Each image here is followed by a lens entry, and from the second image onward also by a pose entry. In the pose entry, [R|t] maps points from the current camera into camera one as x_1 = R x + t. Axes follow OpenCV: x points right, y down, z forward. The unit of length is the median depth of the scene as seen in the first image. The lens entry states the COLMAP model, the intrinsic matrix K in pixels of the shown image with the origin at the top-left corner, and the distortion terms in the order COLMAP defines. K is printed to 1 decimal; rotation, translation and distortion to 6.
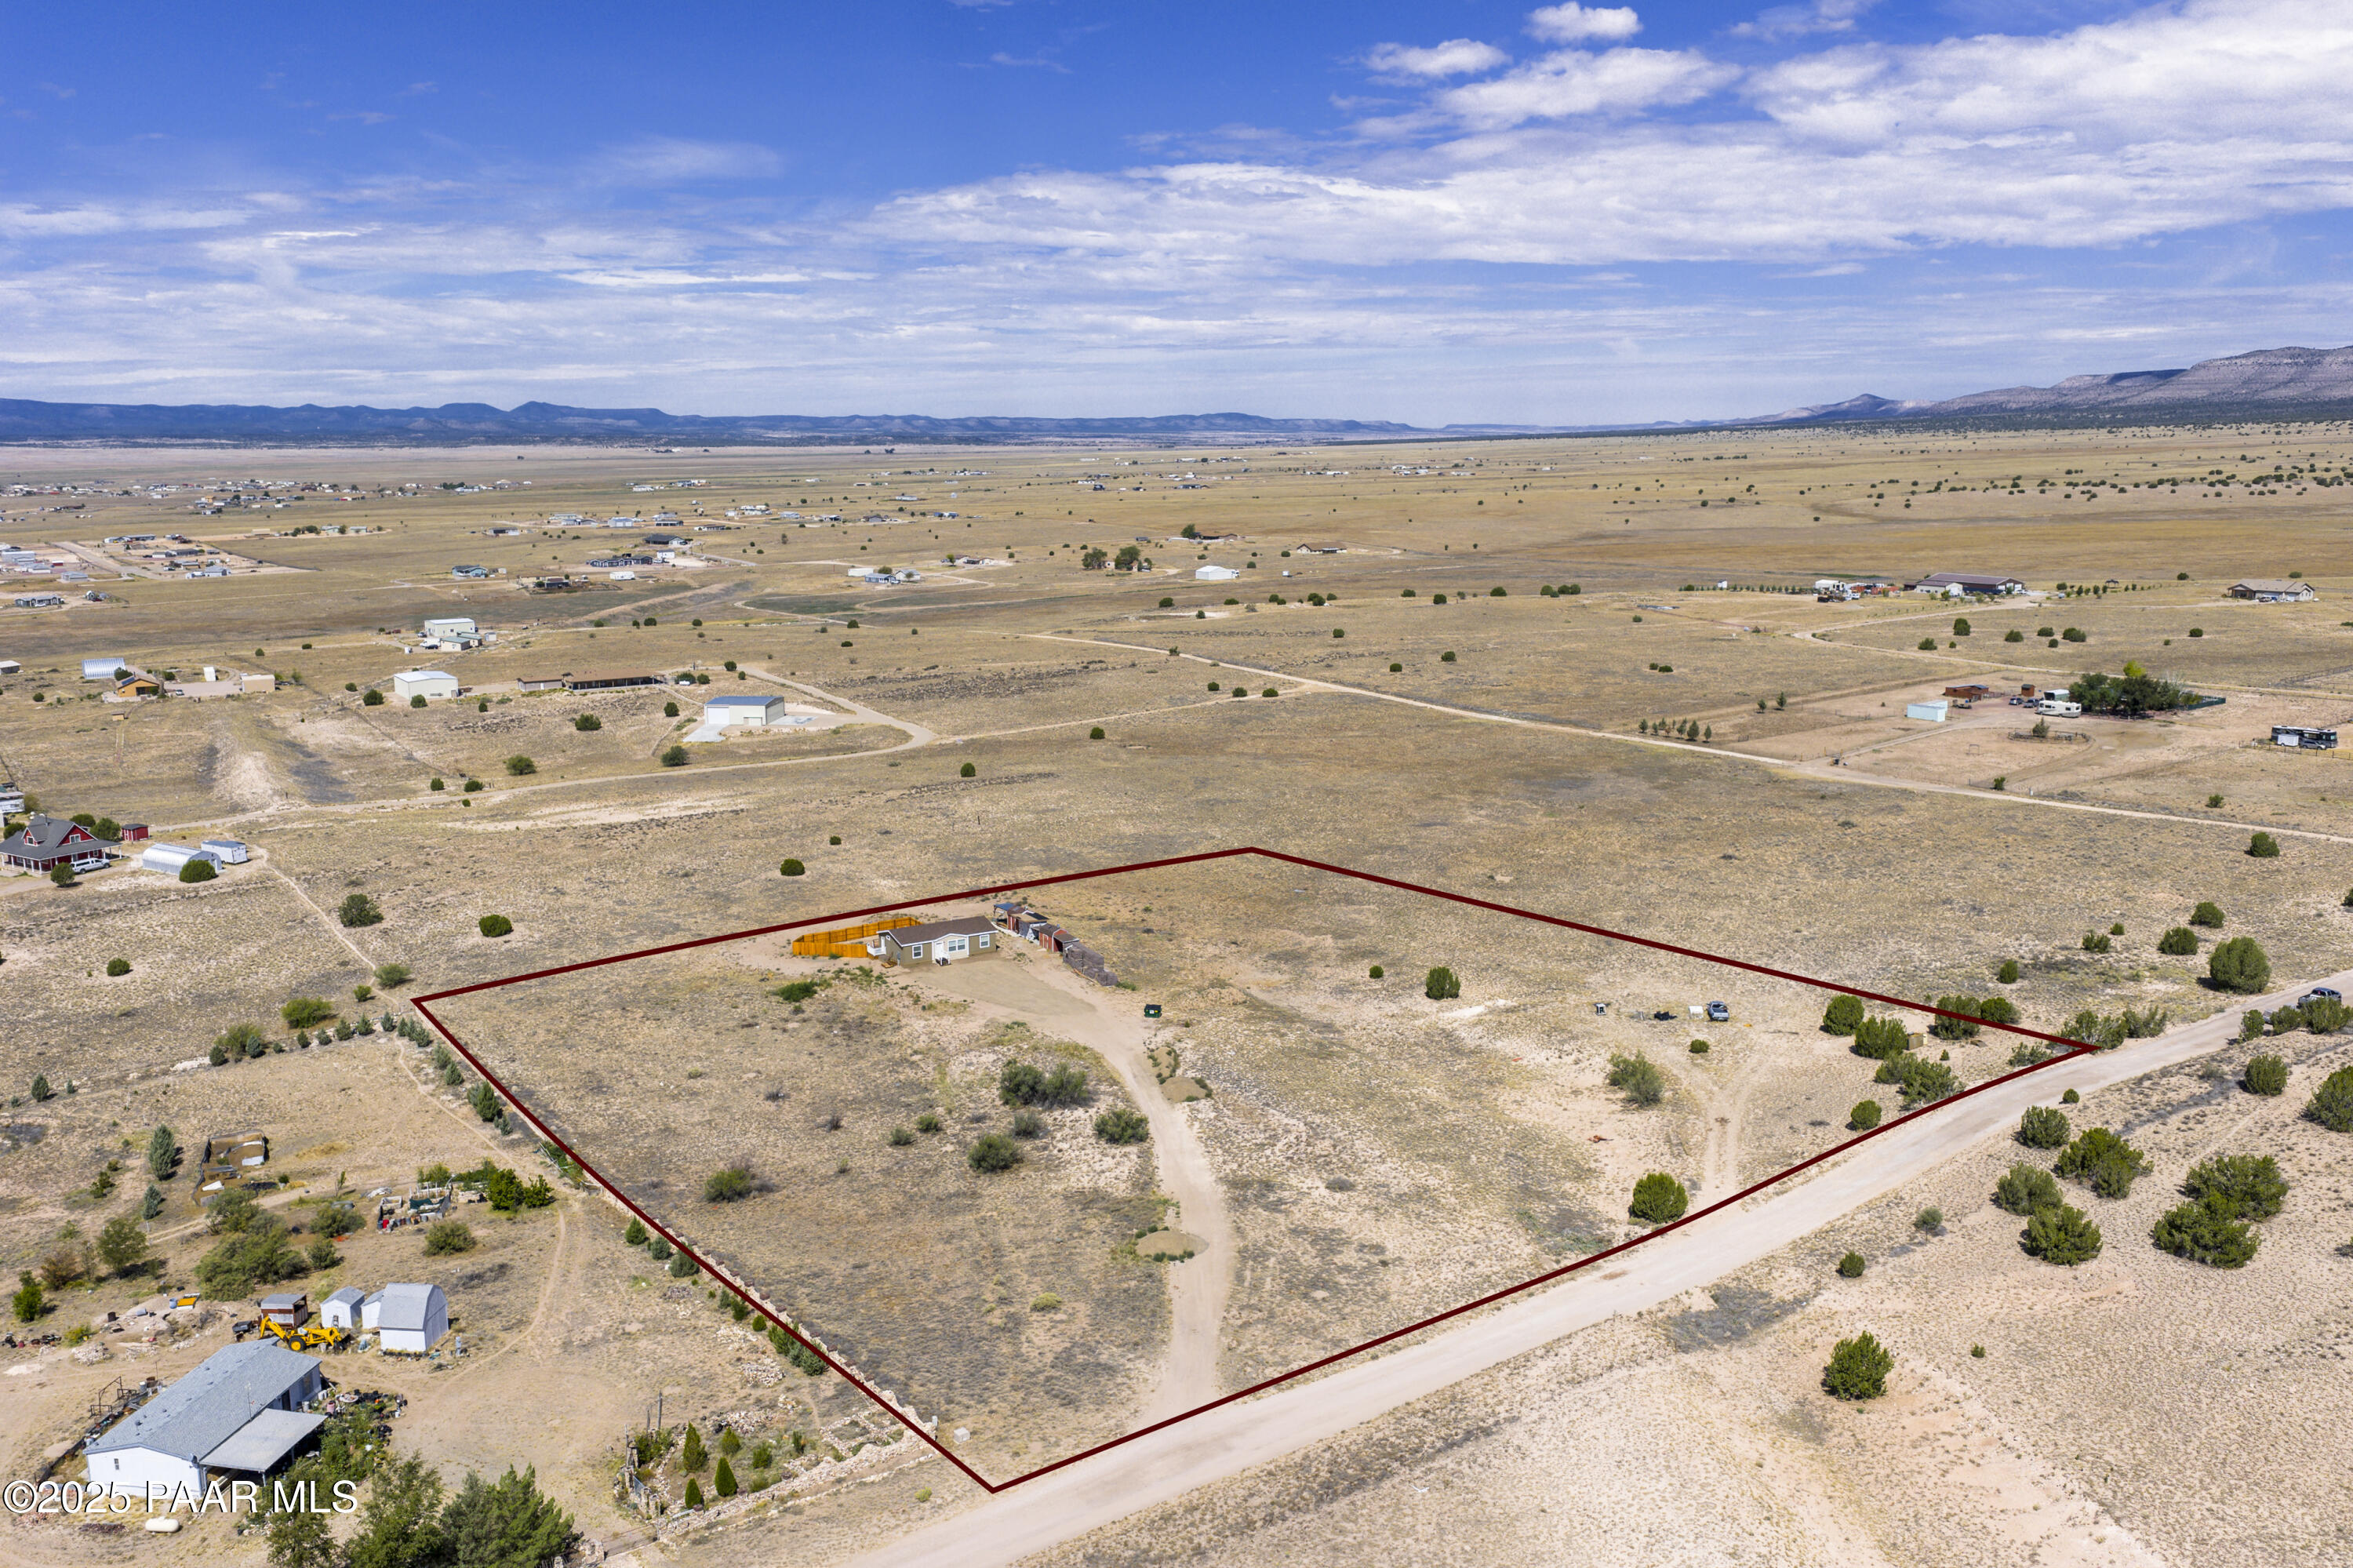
lens RADIAL K [[1955.3, 0, 1182.0], [0, 1955.3, 746.8], [0, 0, 1]] dist [0.009187, -0.016401]
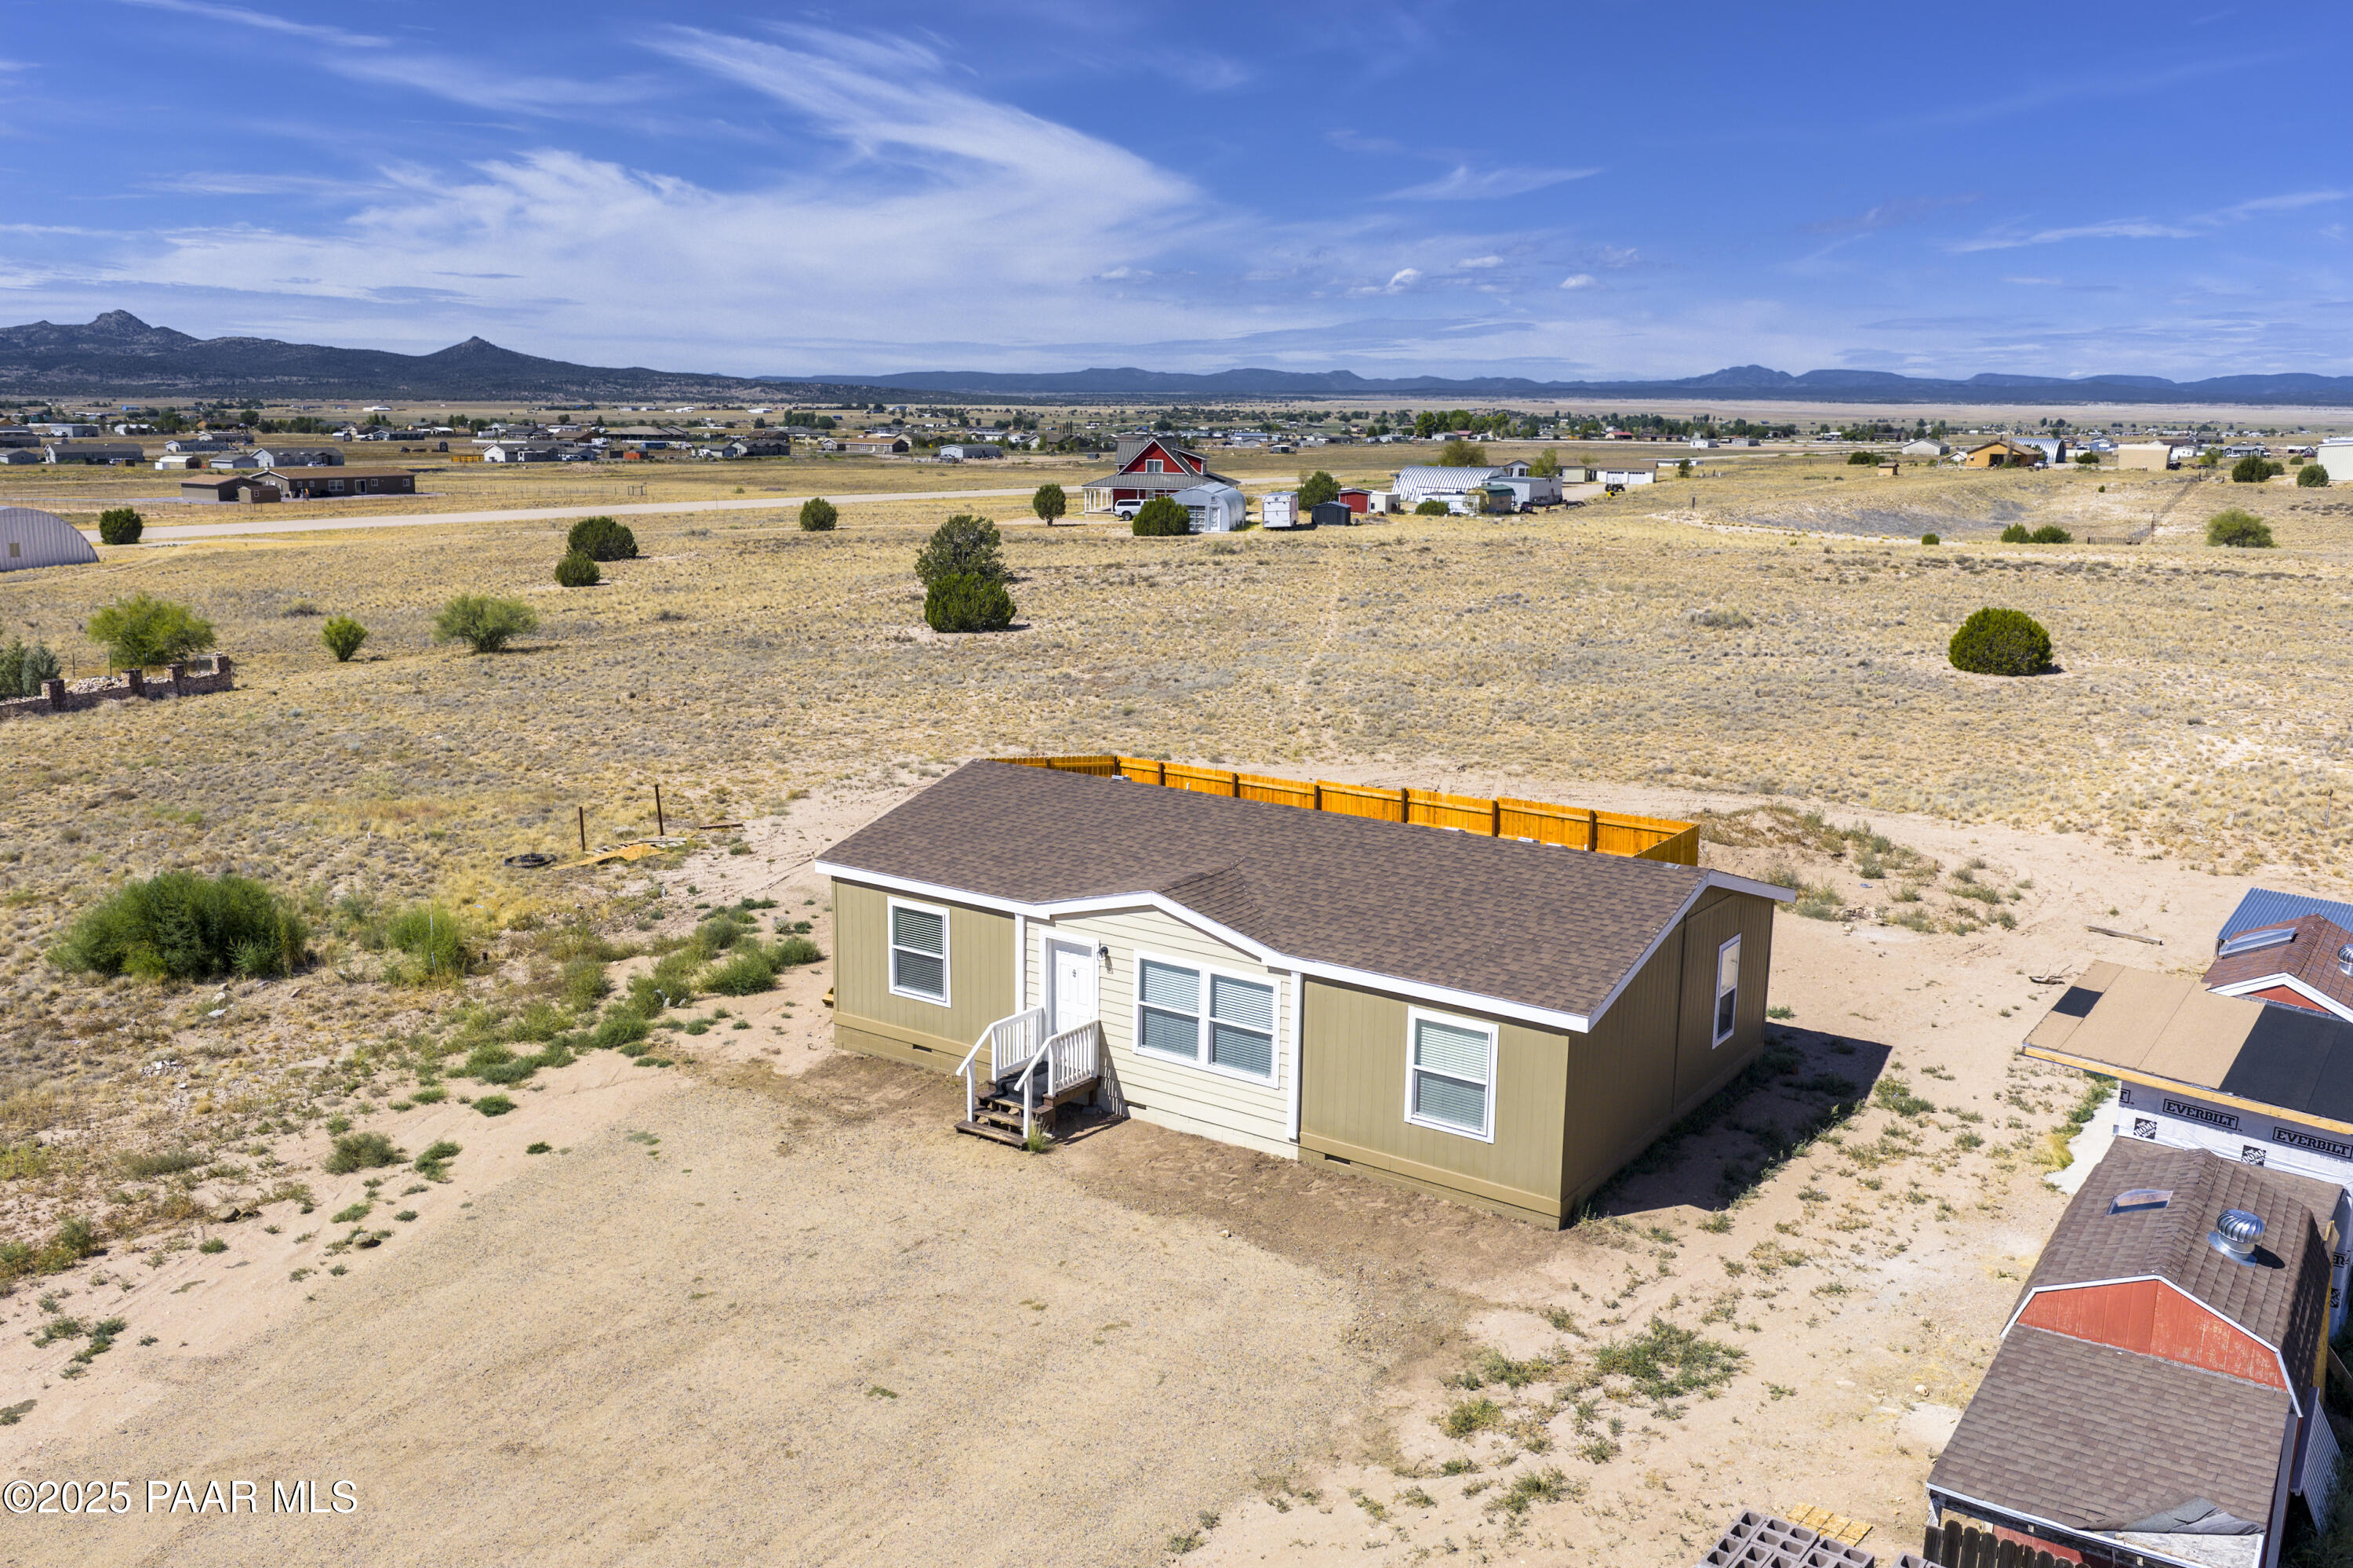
lens RADIAL K [[1944.6, 0, 1180.6], [0, 1944.6, 804.5], [0, 0, 1]] dist [0.017372, -0.032071]
pose [[0.399528, 0.200670, -0.894488, -0.021106], [-0.162630, 0.975785, 0.146269, 0.081203], [0.902180, 0.087032, 0.422489, 1.047567]]
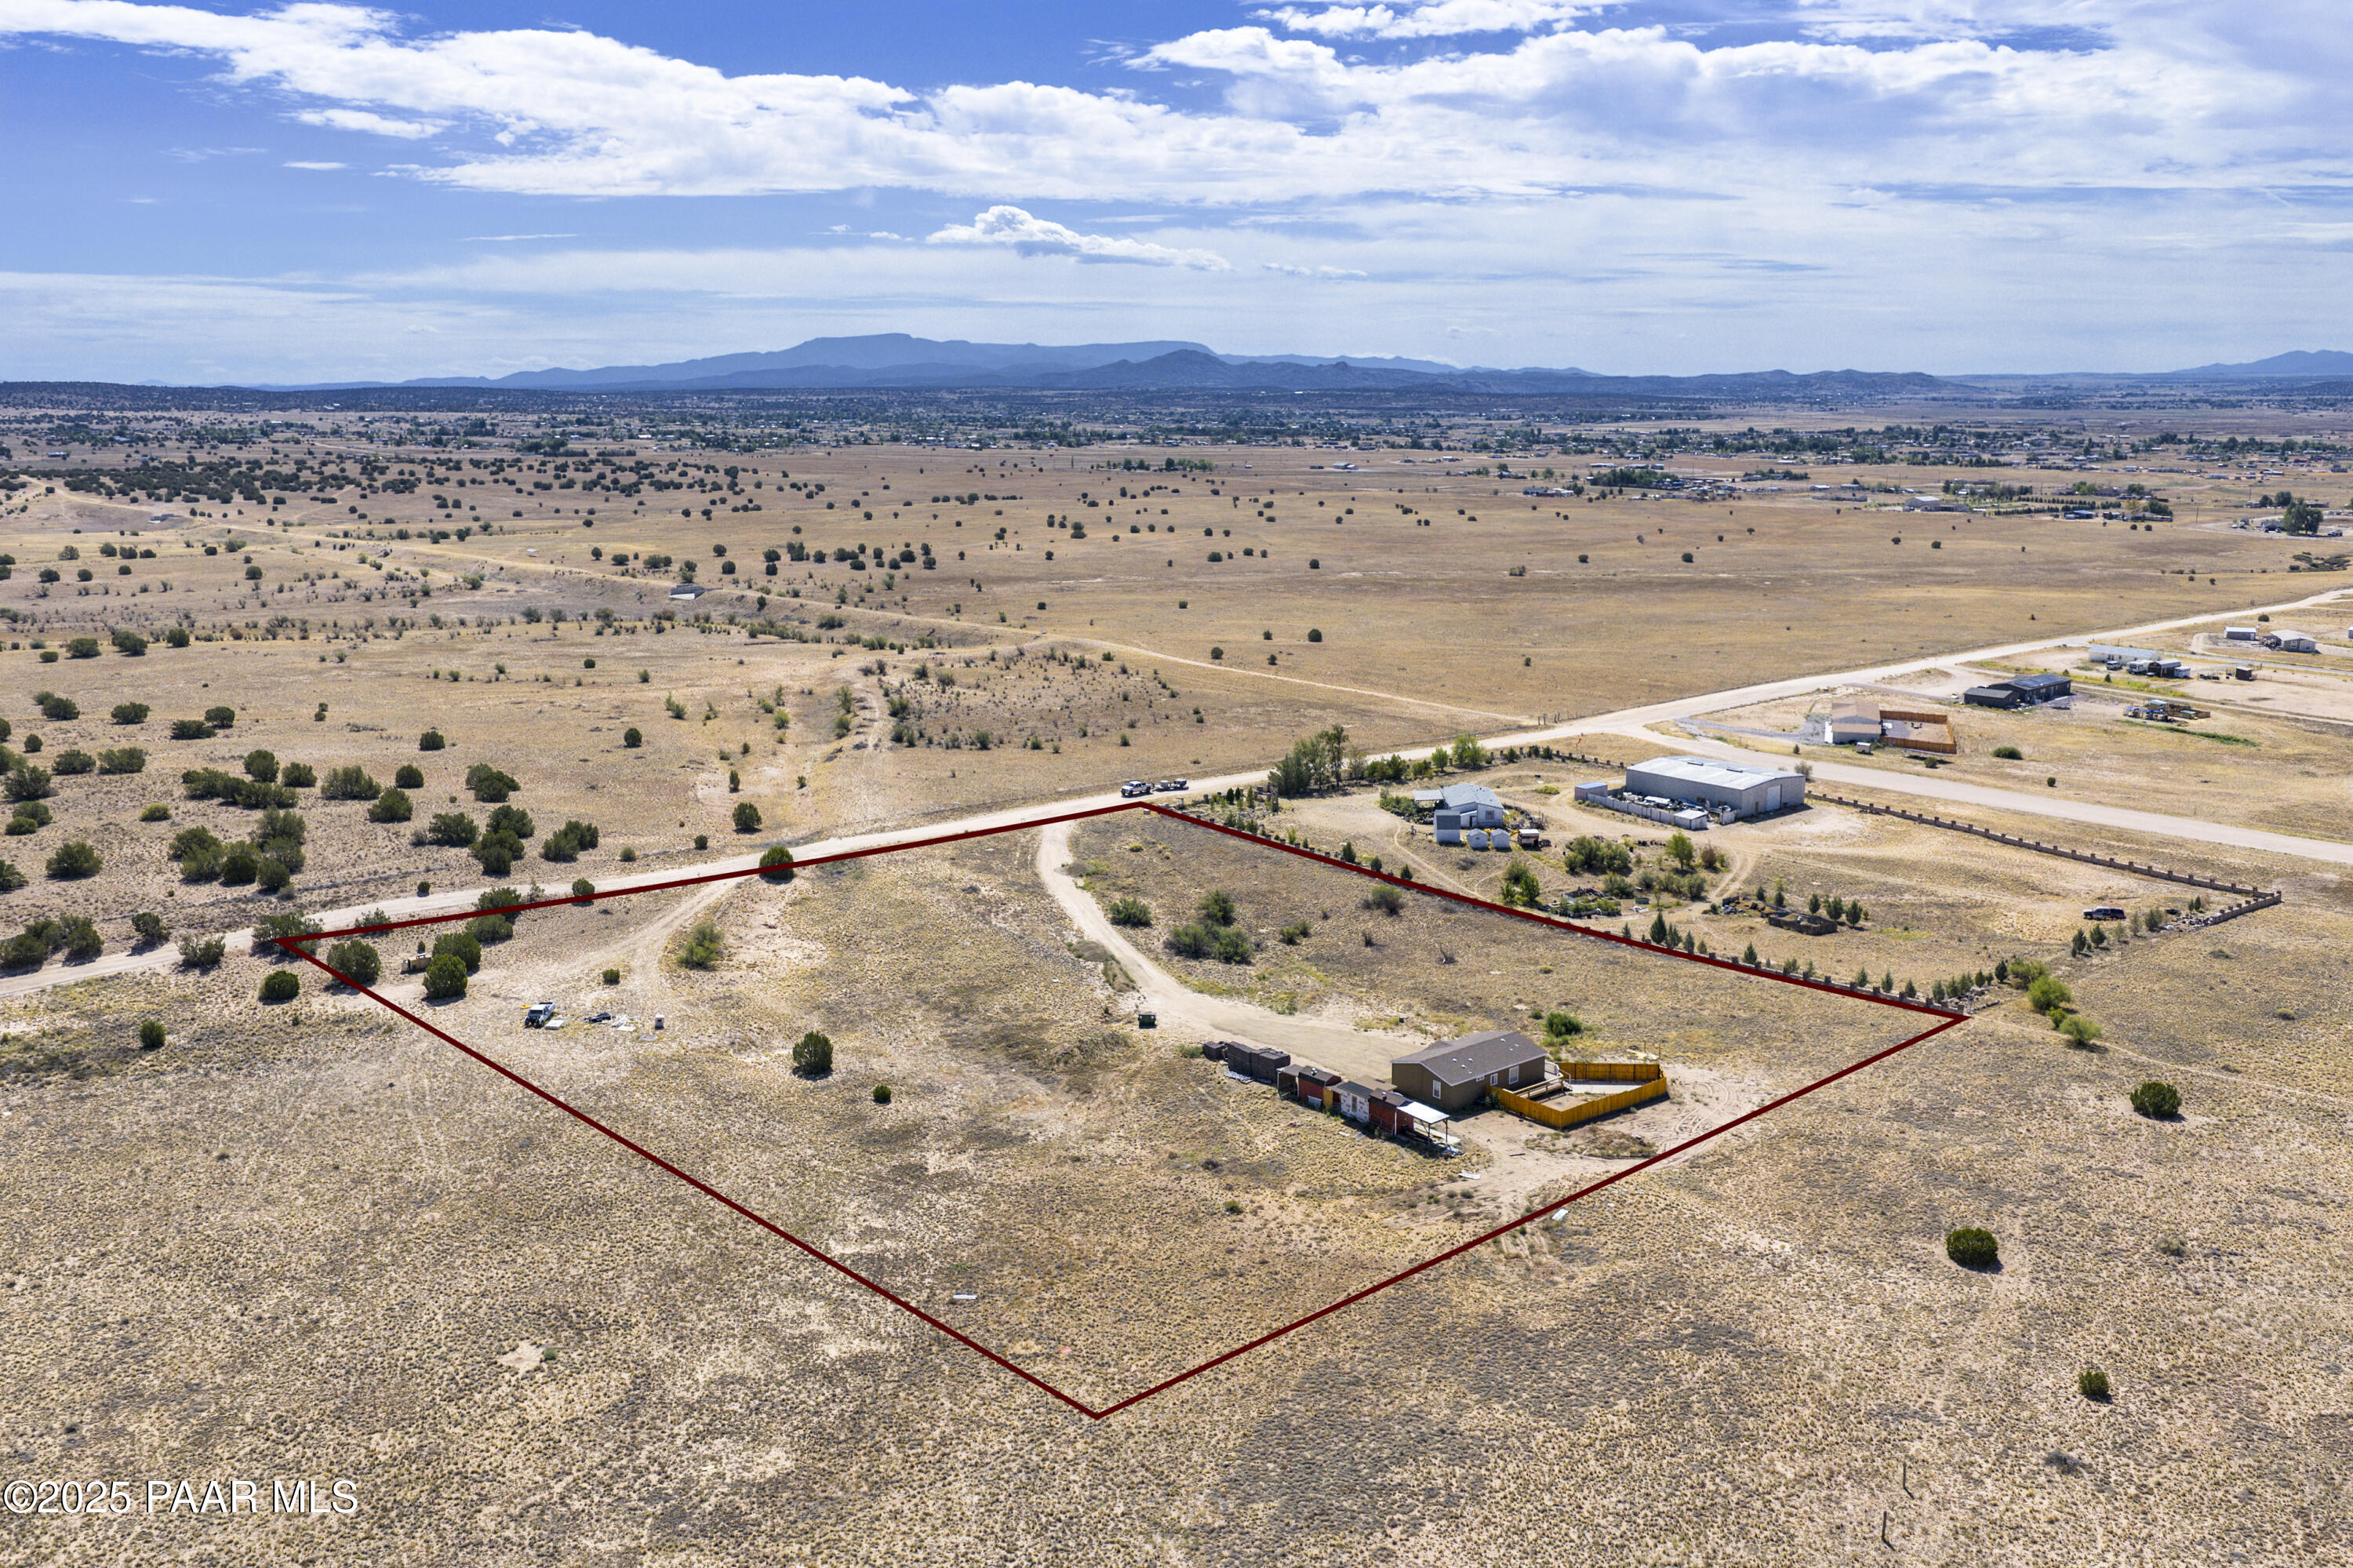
lens RADIAL K [[1955.3, 0, 1182.0], [0, 1955.3, 746.8], [0, 0, 1]] dist [0.009187, -0.016401]
pose [[-0.991349, 0.035066, -0.126484, 0.081192], [-0.009834, 0.941102, 0.337980, -0.297888], [0.130886, 0.336300, -0.932615, 1.826362]]
